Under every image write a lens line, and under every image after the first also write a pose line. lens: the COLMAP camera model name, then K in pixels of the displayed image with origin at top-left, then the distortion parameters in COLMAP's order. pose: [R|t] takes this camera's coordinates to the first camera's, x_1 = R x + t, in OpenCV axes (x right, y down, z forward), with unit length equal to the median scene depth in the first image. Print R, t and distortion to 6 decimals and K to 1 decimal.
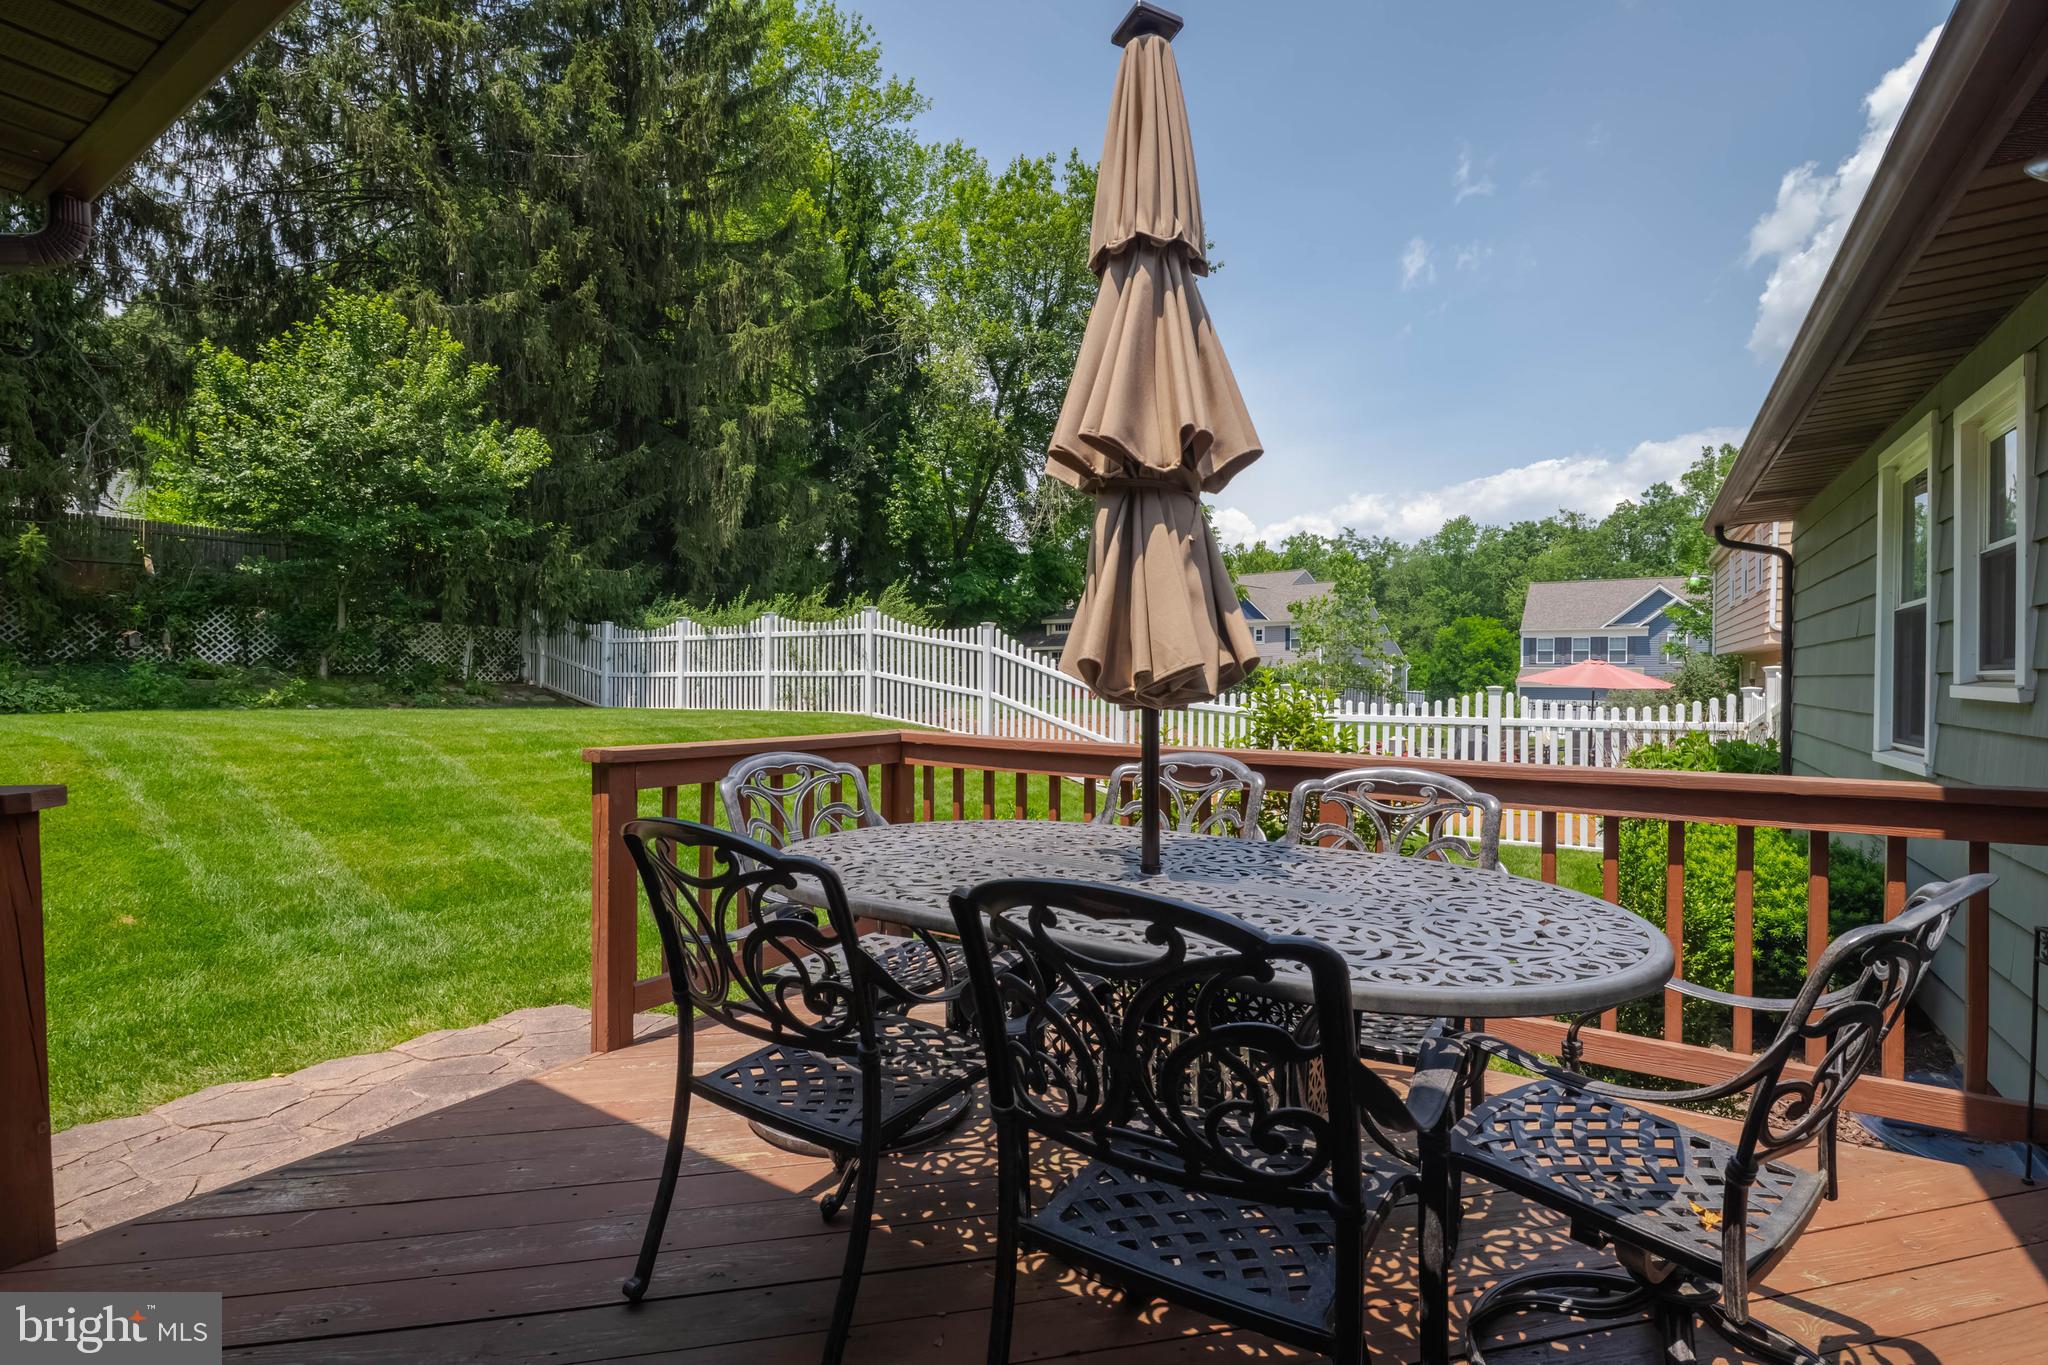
lens RADIAL K [[938.3, 0, 1012.0], [0, 938.3, 683.6], [0, 0, 1]] dist [-0.007126, -0.001327]
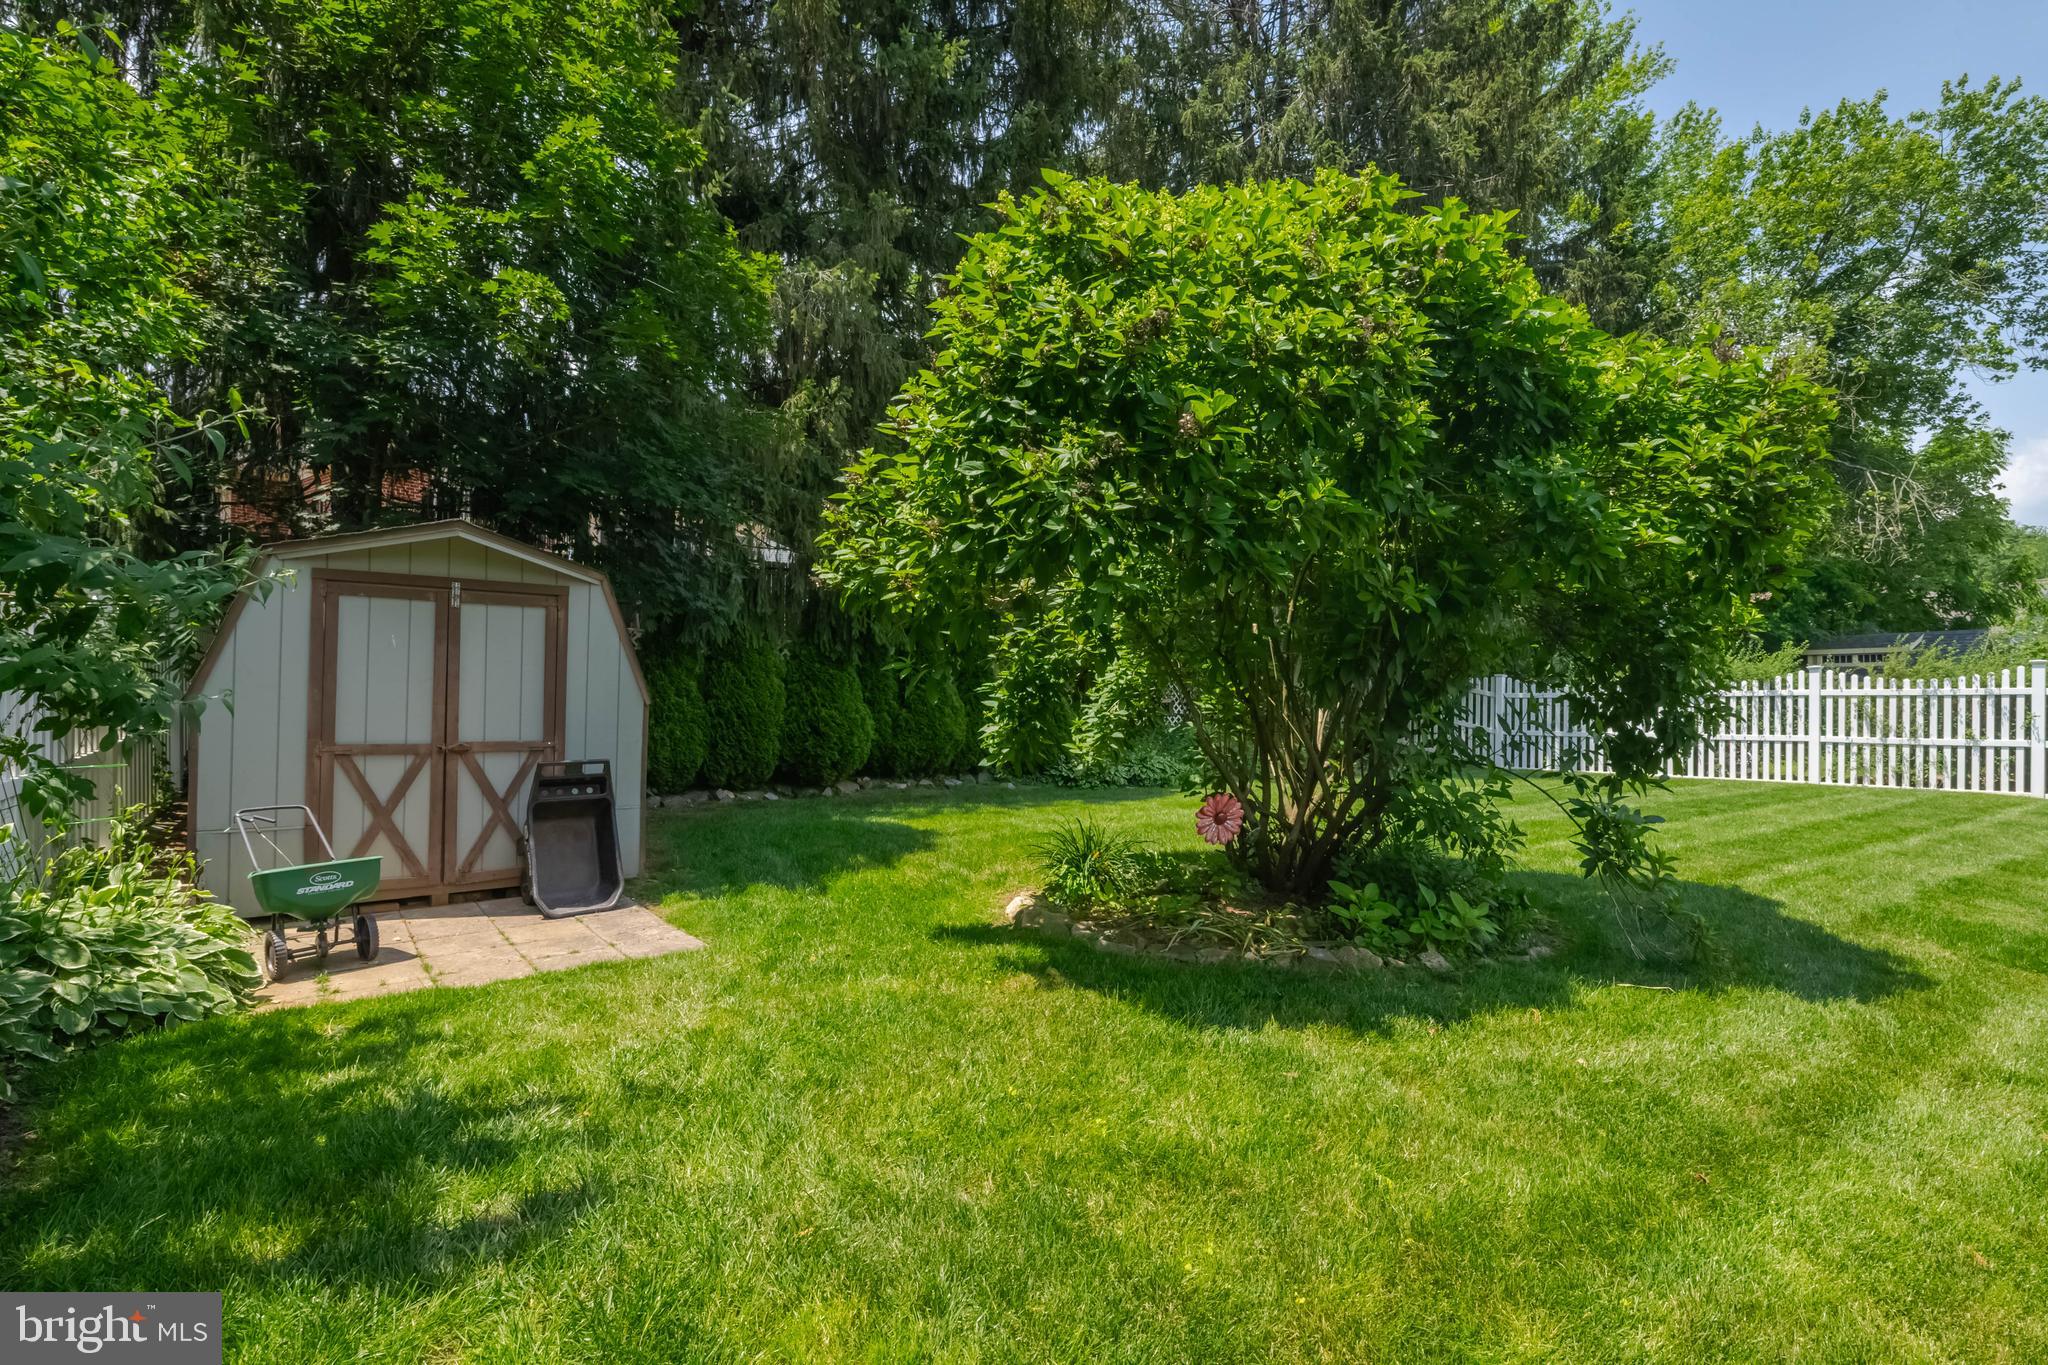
lens RADIAL K [[938.3, 0, 1015.5], [0, 938.3, 677.9], [0, 0, 1]] dist [-0.007126, -0.001327]
pose [[0.940461, -0.012948, -0.339656, -0.504157], [0.003974, 0.999625, -0.027103, -0.035704], [0.339880, 0.024139, 0.940159, -0.021883]]
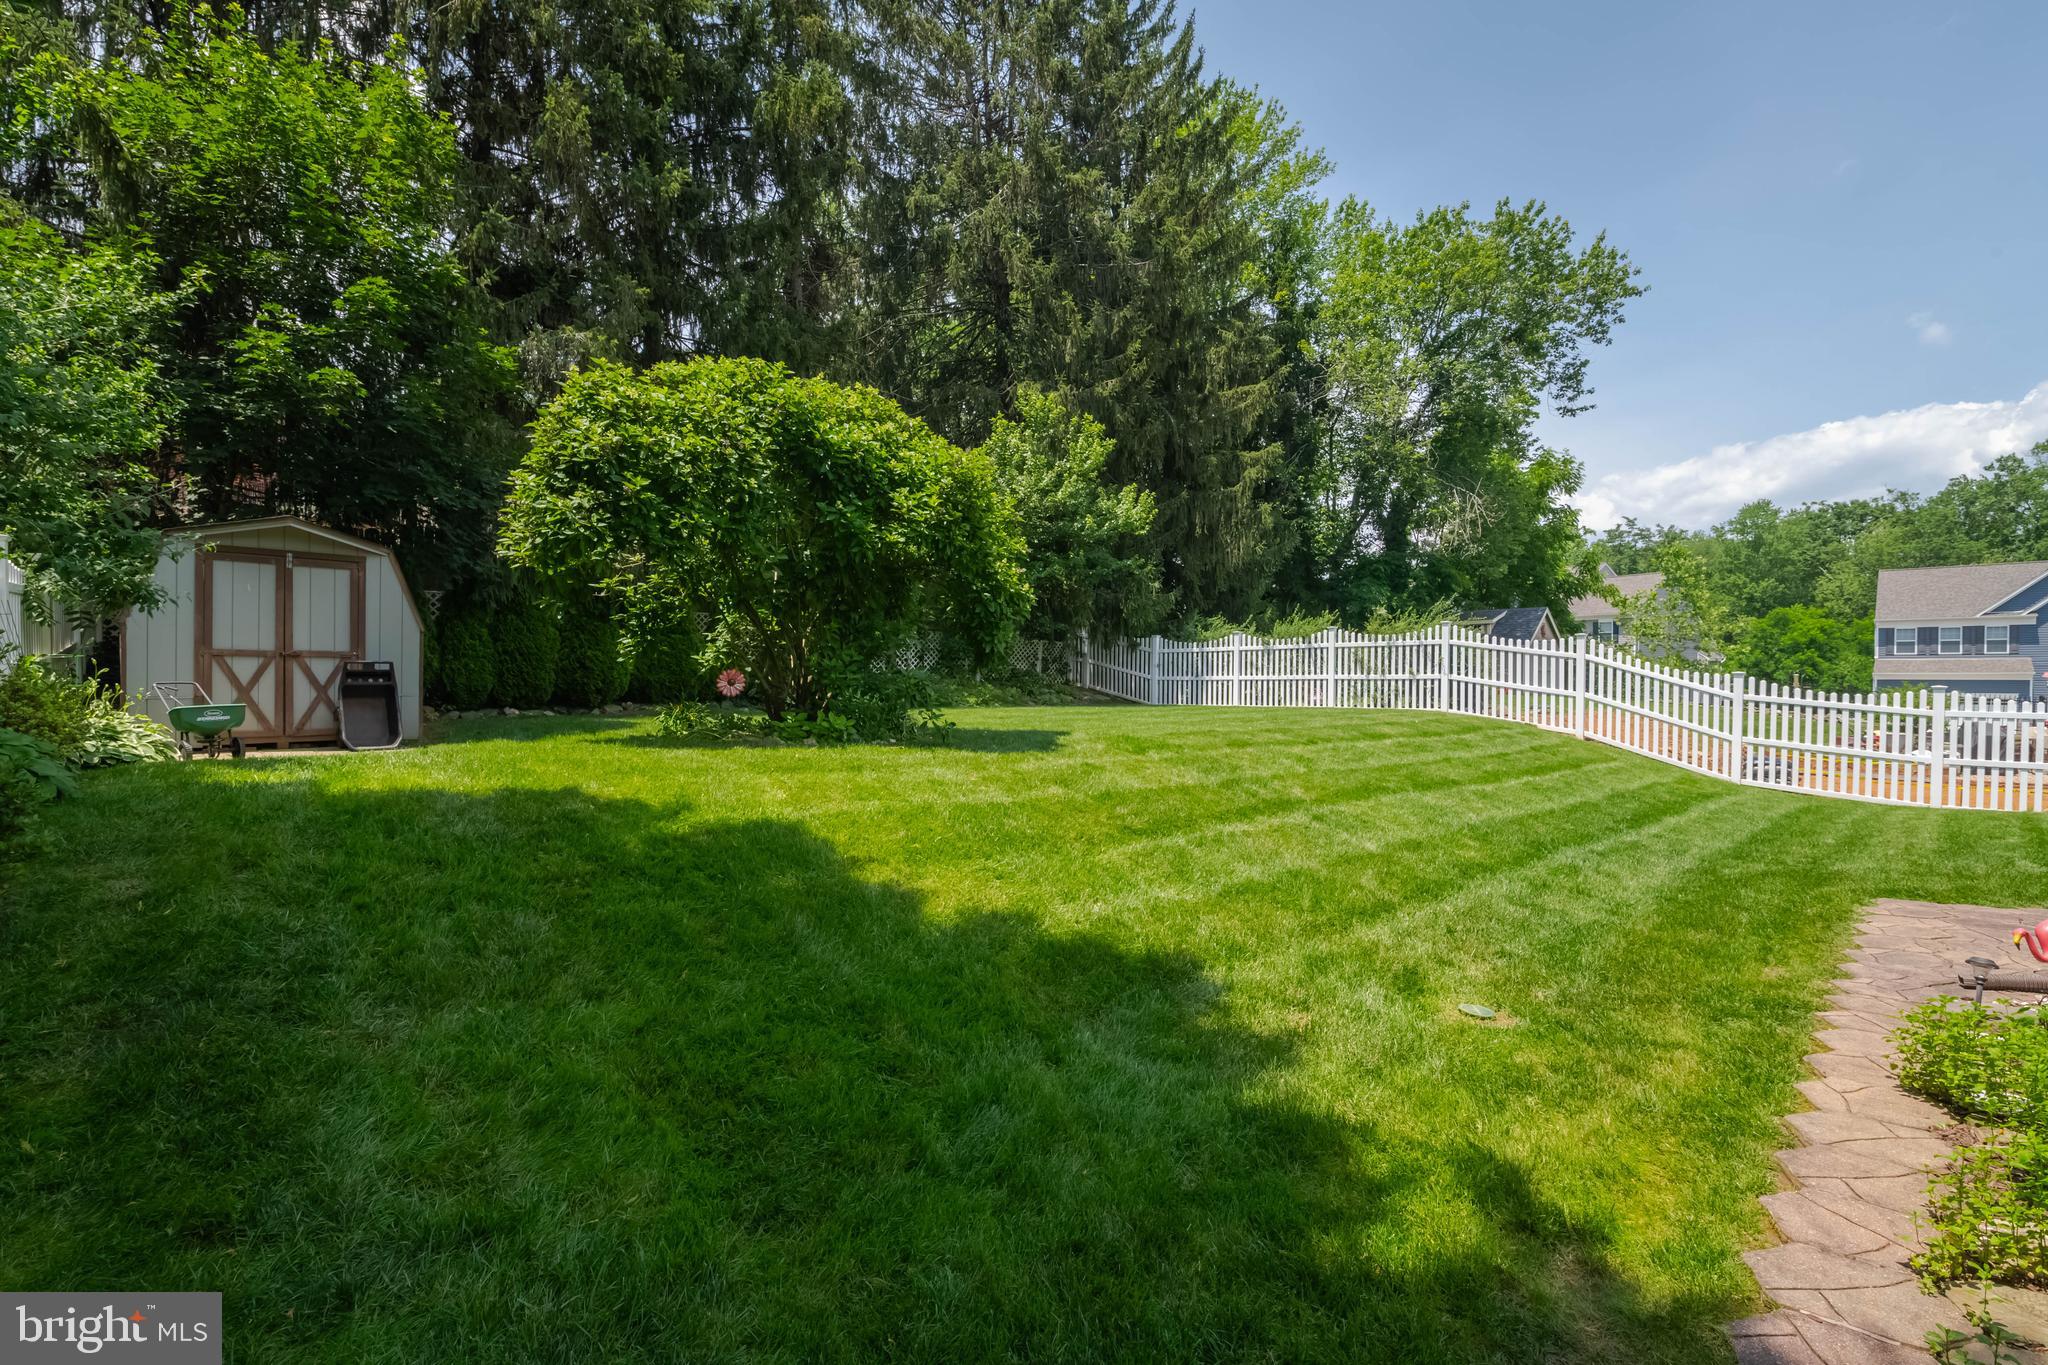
lens RADIAL K [[888.7, 0, 1021.4], [0, 888.7, 676.9], [0, 0, 1]] dist [-0.008278, -0.003452]
pose [[0.978874, -0.008511, -0.204287, -0.325454], [0.008210, 0.999964, -0.002320, -0.009329], [0.204299, 0.000593, 0.978908, -0.160045]]
